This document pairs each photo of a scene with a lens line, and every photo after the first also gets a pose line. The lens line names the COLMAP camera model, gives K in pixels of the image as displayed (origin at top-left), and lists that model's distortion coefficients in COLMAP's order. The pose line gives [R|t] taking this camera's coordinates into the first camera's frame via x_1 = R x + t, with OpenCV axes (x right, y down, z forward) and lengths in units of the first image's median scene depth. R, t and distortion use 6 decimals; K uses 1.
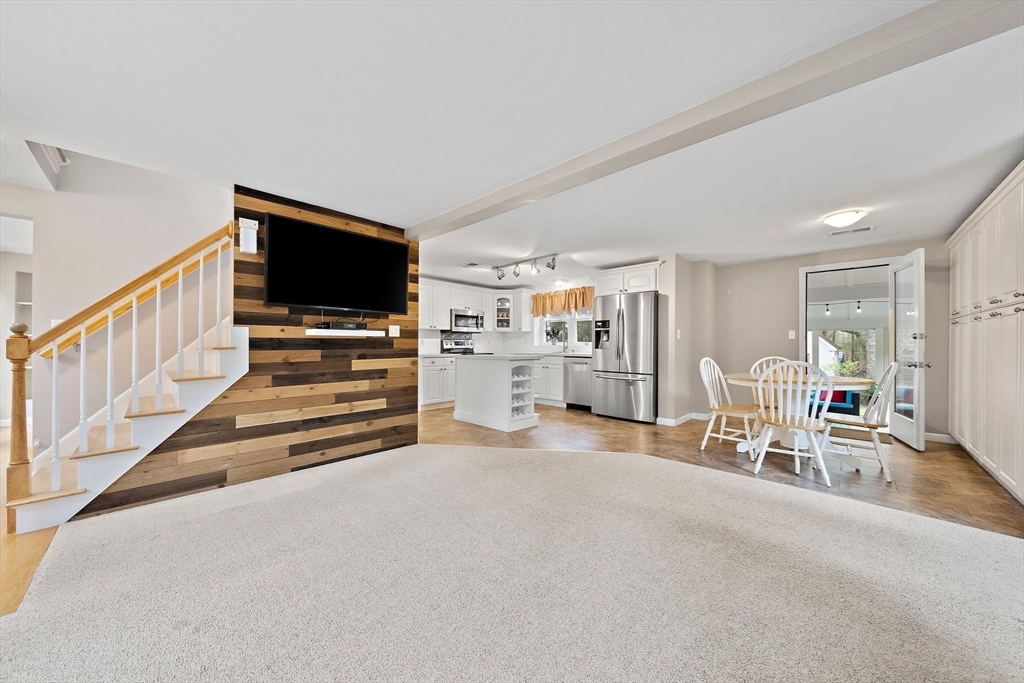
lens RADIAL K [[351.4, 0, 502.7], [0, 351.4, 343.5], [0, 0, 1]] dist [-0.006441, -0.000333]
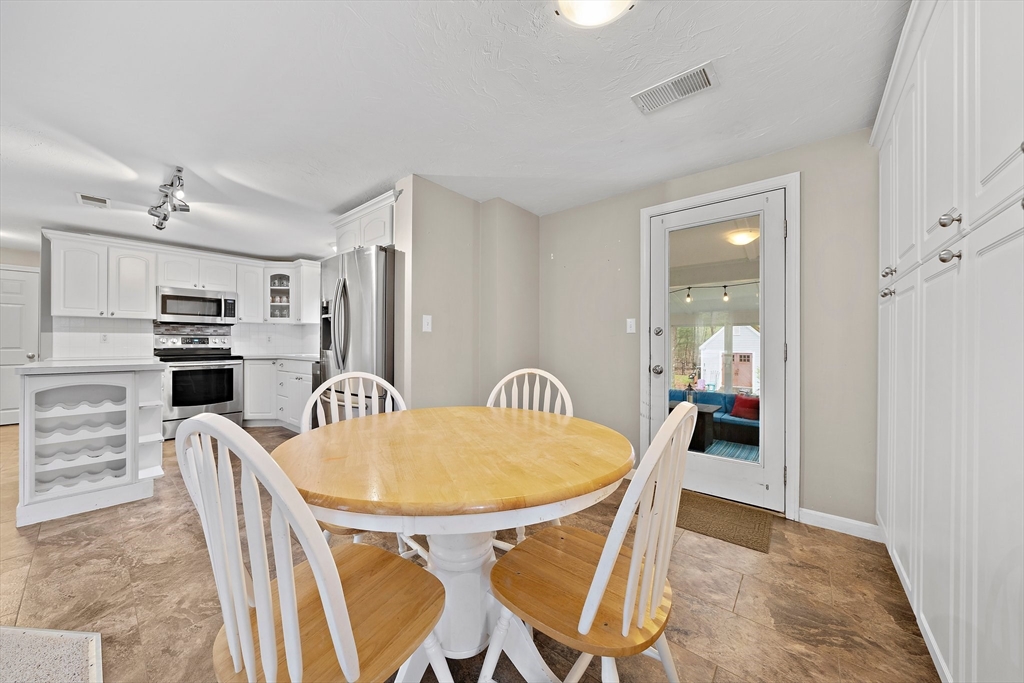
lens RADIAL K [[351.4, 0, 500.0], [0, 351.4, 342.5], [0, 0, 1]] dist [-0.006441, -0.000333]
pose [[0.997167, -0.000487, 0.075224, 0.754142], [0.000195, 0.999992, 0.003888, 0.000594], [-0.075226, -0.003862, 0.997159, 0.580089]]
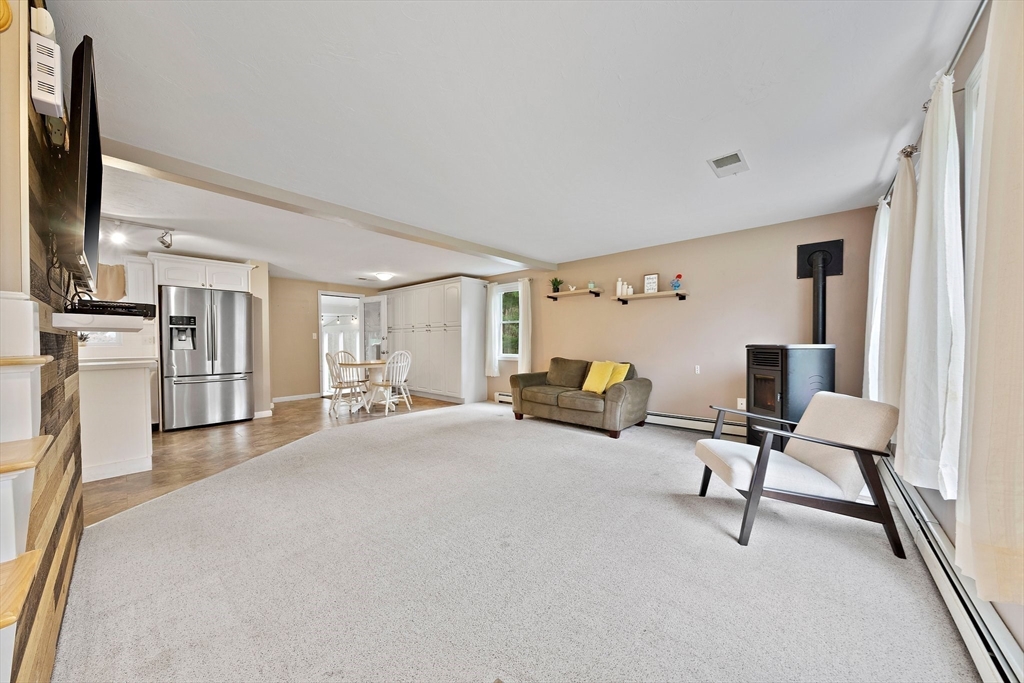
lens RADIAL K [[351.4, 0, 508.5], [0, 351.4, 345.6], [0, 0, 1]] dist [-0.006441, -0.000333]
pose [[-0.063739, -0.013813, 0.997871, -0.867227], [0.005297, 0.999885, 0.014179, -0.003039], [-0.997953, 0.006189, -0.063659, 0.395158]]
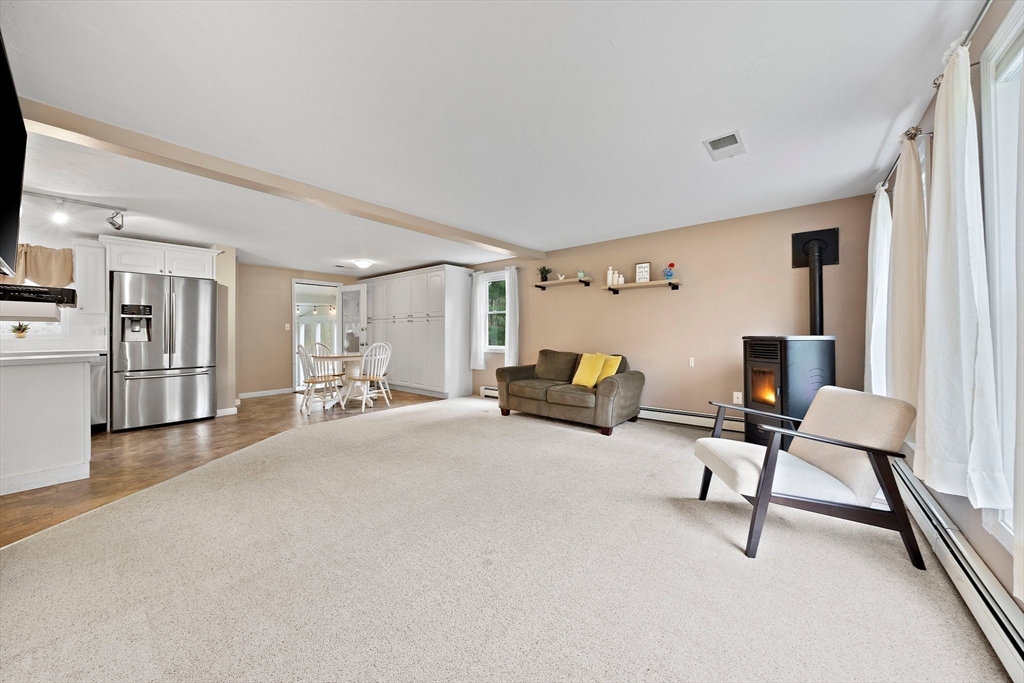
lens RADIAL K [[351.4, 0, 505.9], [0, 351.4, 333.4], [0, 0, 1]] dist [-0.006441, -0.000333]
pose [[-0.088952, -0.004015, 0.996028, -0.790164], [0.005236, 0.999976, 0.004499, -0.002636], [-0.996022, 0.005615, -0.088929, 0.379772]]
